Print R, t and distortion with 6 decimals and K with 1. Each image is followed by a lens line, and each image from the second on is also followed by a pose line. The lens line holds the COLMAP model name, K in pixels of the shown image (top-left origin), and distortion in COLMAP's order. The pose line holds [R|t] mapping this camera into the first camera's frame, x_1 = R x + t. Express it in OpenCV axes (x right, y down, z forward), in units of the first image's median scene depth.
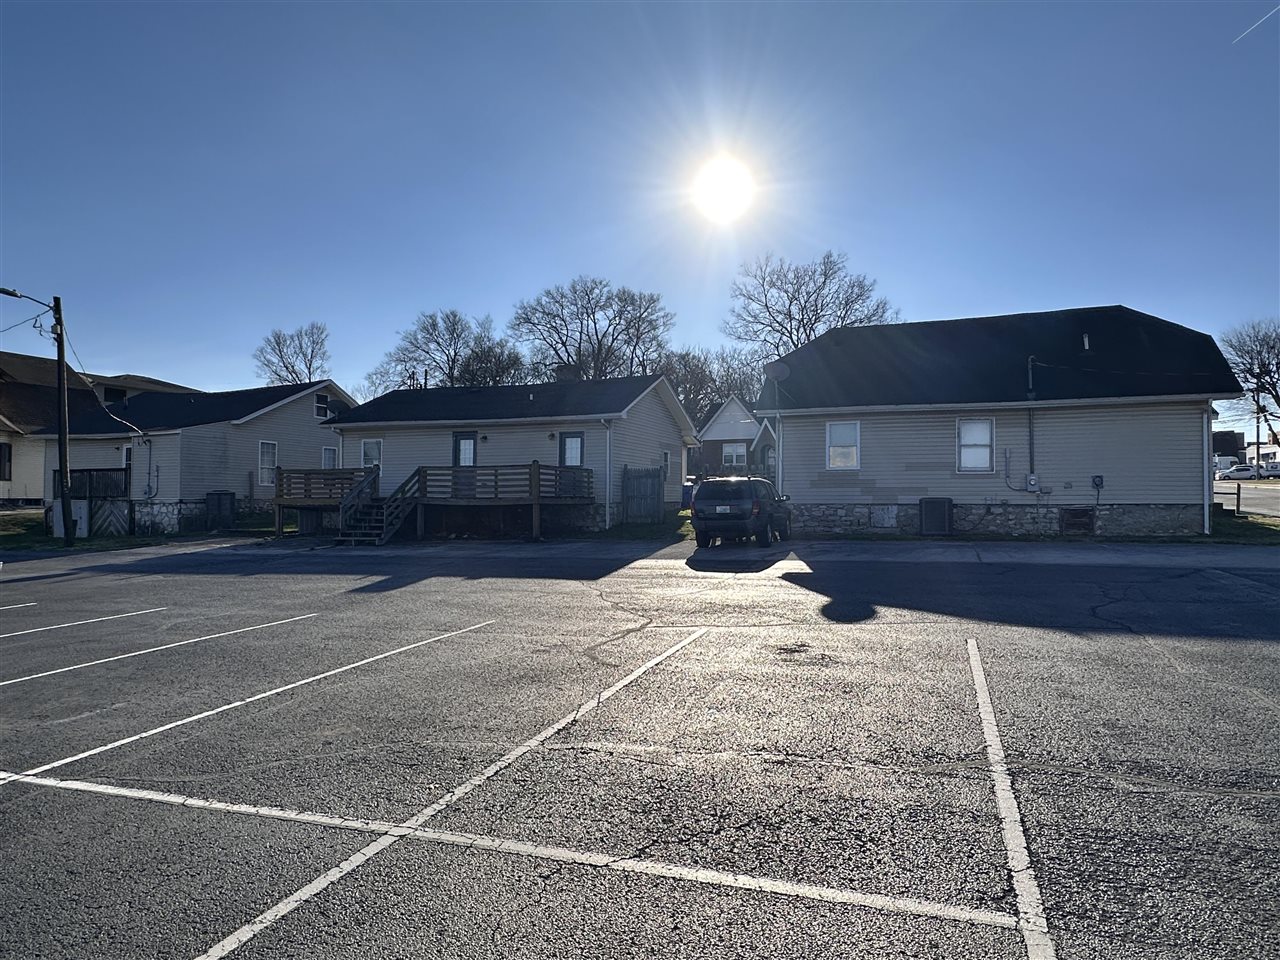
lens RADIAL K [[781.9, 0, 633.3], [0, 781.9, 473.7], [0, 0, 1]] dist [-0.000850, -0.001791]
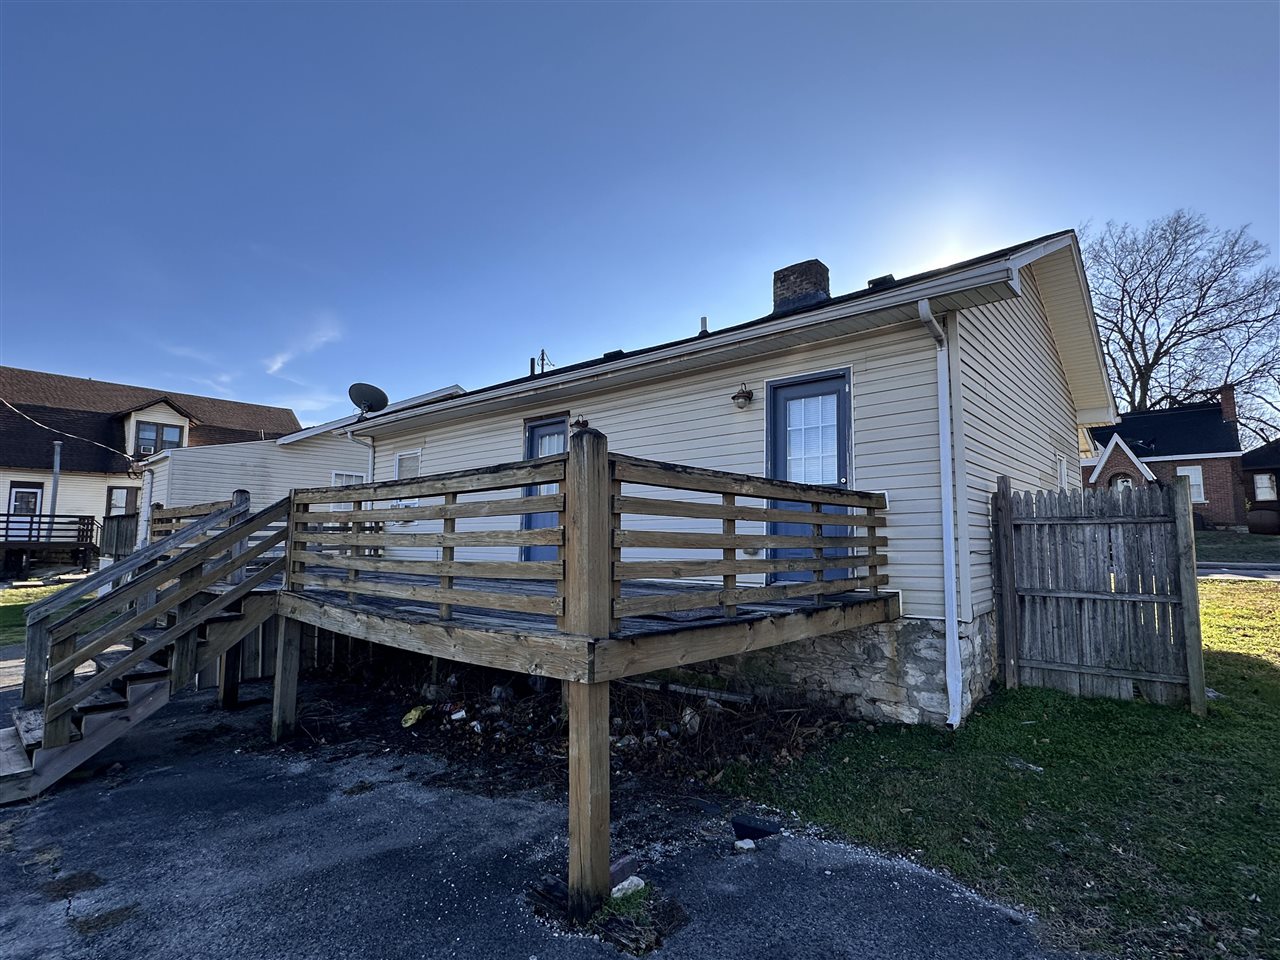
lens RADIAL K [[630.0, 0, 642.7], [0, 630.0, 482.0], [0, 0, 1]] dist [-0.008496, -0.000119]
pose [[0.938963, -0.027385, -0.342926, -0.066001], [0.005545, 0.997902, -0.064509, 0.004382], [0.343973, 0.058670, 0.937145, 0.890779]]
